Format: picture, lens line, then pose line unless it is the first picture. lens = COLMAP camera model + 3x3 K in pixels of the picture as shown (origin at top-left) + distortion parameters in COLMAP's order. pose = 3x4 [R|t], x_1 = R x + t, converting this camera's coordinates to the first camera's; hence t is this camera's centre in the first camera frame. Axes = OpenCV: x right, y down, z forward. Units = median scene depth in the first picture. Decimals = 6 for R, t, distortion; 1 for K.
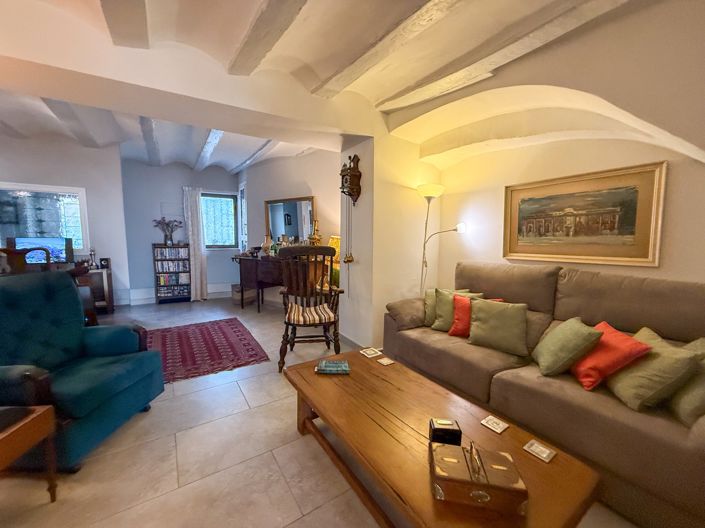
lens RADIAL K [[282.2, 0, 348.5], [0, 282.2, 262.8], [0, 0, 1]] dist [0.001443, 0.000098]
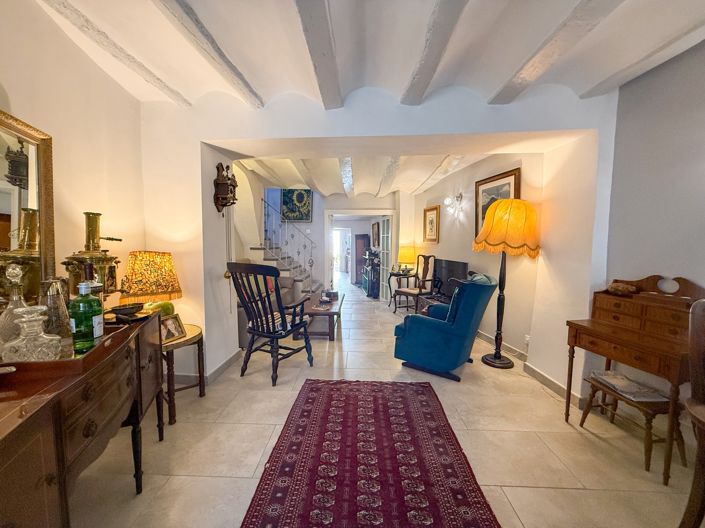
lens RADIAL K [[282.2, 0, 350.4], [0, 282.2, 263.6], [0, 0, 1]] dist [0.001443, 0.000098]
pose [[-0.817771, -0.055806, 0.572831, -1.128325], [0.040113, 0.987341, 0.153455, -0.225286], [-0.574144, 0.148469, -0.805181, 1.980276]]
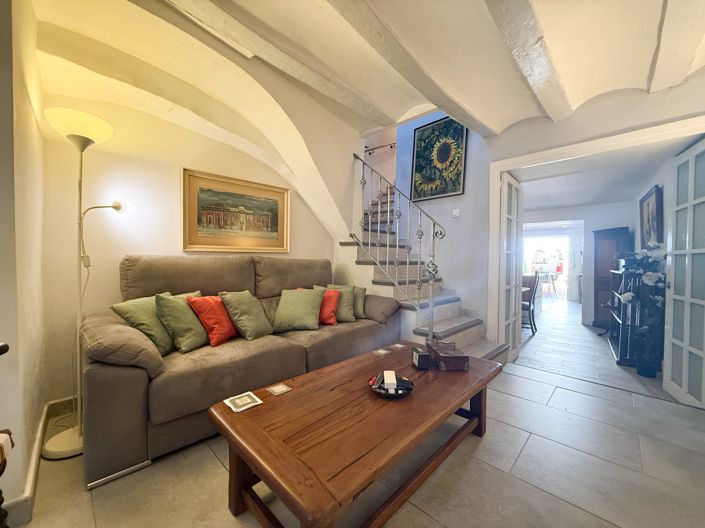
lens RADIAL K [[282.2, 0, 350.2], [0, 282.2, 263.7], [0, 0, 1]] dist [0.001443, 0.000098]
pose [[-0.220085, -0.023988, 0.975186, -0.451561], [0.075658, 0.996266, 0.041582, 0.029237], [-0.972542, 0.082932, -0.217449, 0.776552]]
